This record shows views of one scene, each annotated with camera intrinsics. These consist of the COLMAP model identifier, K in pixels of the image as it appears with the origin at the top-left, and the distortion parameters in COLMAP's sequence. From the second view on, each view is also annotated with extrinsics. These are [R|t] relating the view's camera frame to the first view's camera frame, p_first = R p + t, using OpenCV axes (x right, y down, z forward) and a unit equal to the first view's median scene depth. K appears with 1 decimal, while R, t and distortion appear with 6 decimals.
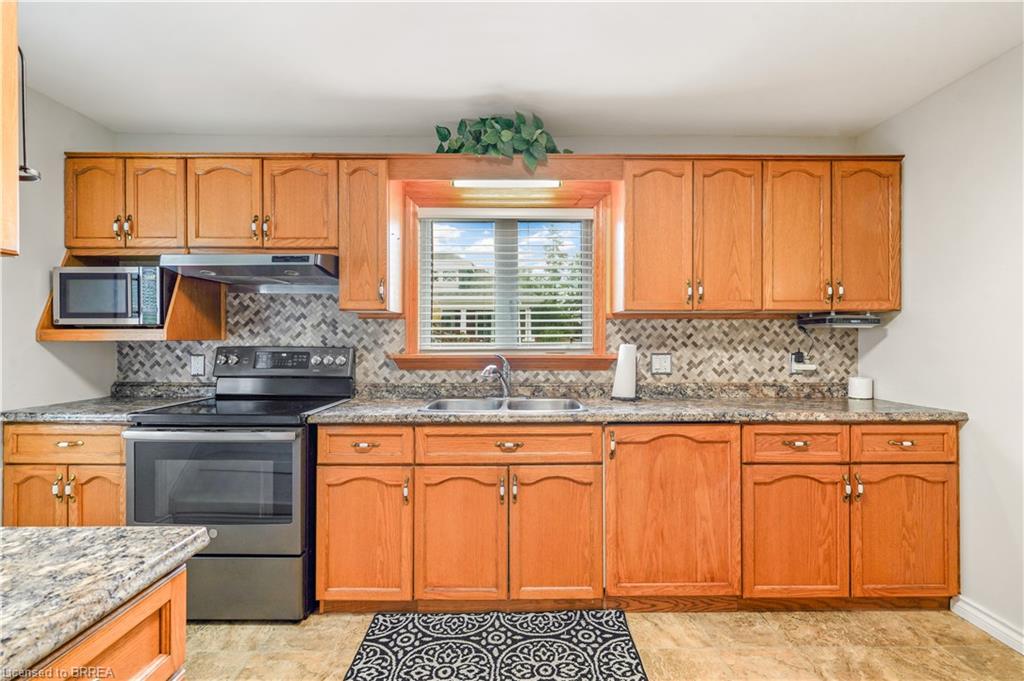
lens RADIAL K [[476.3, 0, 530.5], [0, 476.3, 338.9], [0, 0, 1]] dist [0.000337, -0.000674]
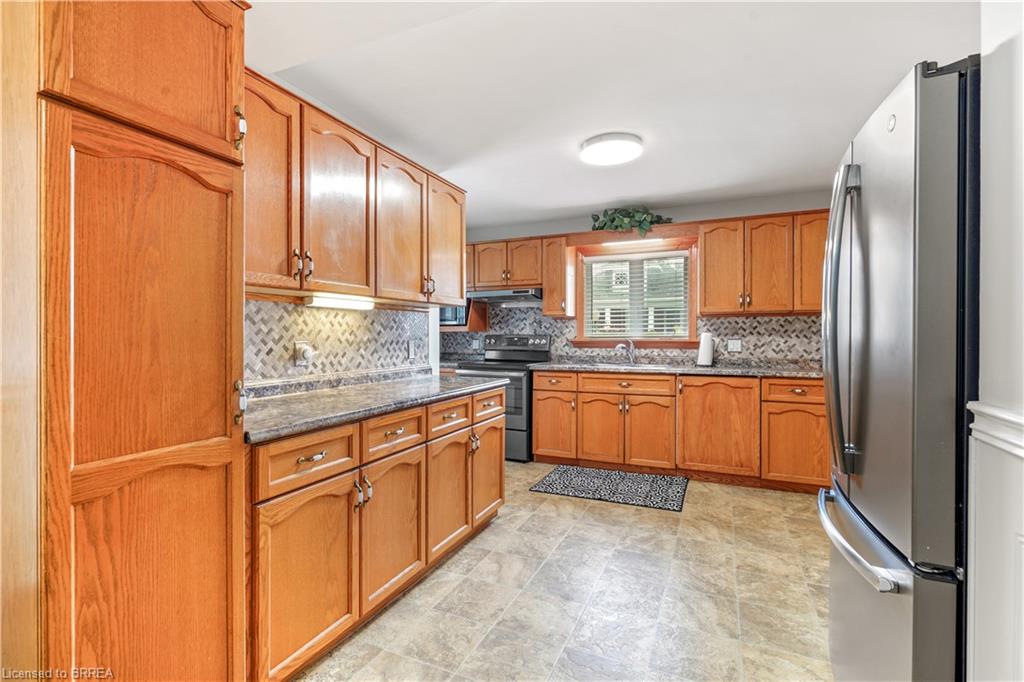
lens RADIAL K [[476.3, 0, 506.6], [0, 476.3, 332.8], [0, 0, 1]] dist [0.000337, -0.000674]
pose [[0.899132, -0.002963, -0.437667, 0.321929], [0.000319, 0.999981, -0.006115, 0.022100], [0.437677, 0.005359, 0.899116, -0.825306]]
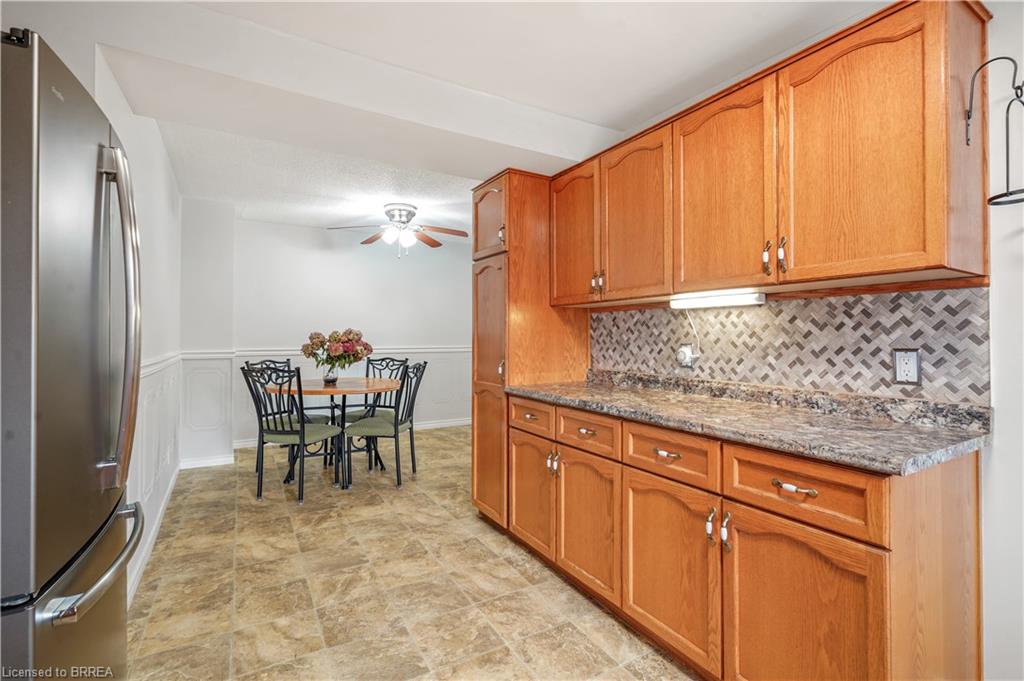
lens RADIAL K [[476.3, 0, 539.3], [0, 476.3, 328.4], [0, 0, 1]] dist [0.000337, -0.000674]
pose [[-0.864041, -0.008438, -0.503351, 0.291169], [-0.001302, 0.999894, -0.014527, 0.016832], [0.503421, -0.011896, -0.863960, 0.575755]]
